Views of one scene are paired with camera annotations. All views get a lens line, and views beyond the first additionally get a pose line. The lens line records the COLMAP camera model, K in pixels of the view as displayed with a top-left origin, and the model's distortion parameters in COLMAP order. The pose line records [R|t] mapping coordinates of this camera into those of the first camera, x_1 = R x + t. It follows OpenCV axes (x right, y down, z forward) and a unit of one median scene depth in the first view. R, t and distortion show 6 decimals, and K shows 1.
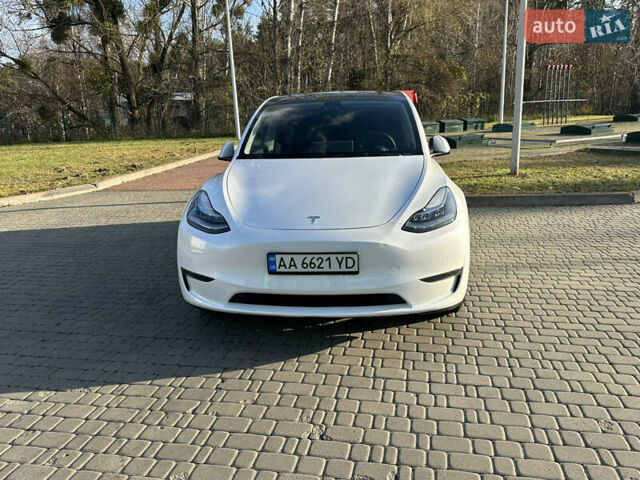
lens RADIAL K [[520.7, 0, 320.0], [0, 520.7, 240.0], [0, 0, 1]] dist [0.094429, -0.146556]
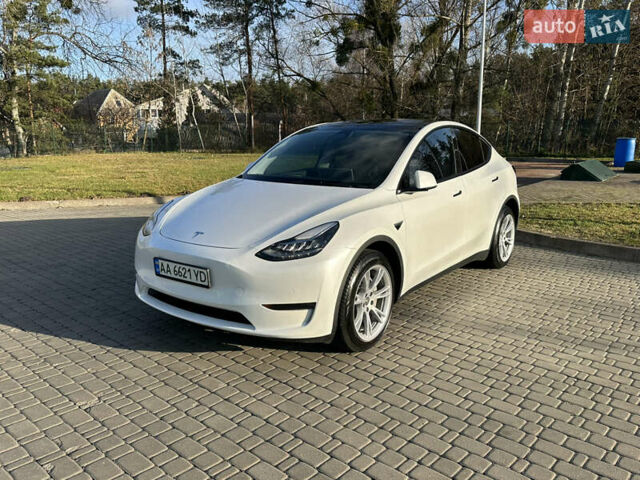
lens RADIAL K [[520.7, 0, 320.0], [0, 520.7, 240.0], [0, 0, 1]] dist [0.094429, -0.146556]
pose [[0.861359, 0.139419, -0.488492, 0.747469], [-0.152860, 0.988169, 0.012492, -0.080048], [0.484454, 0.063911, 0.872479, 0.127875]]
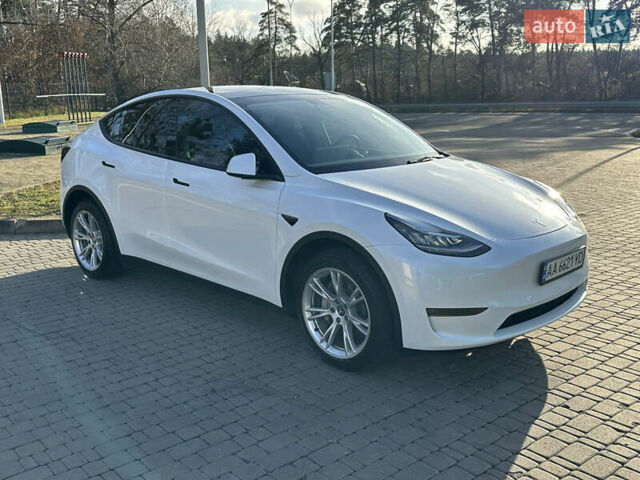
lens RADIAL K [[649.1, 0, 320.0], [0, 649.1, 240.0], [0, 0, 1]] dist [0.064120, -0.007920]
pose [[0.628314, -0.145358, 0.764260, -1.168173], [0.177138, 0.983315, 0.041392, -0.126987], [-0.757525, 0.109372, 0.643579, 0.502900]]
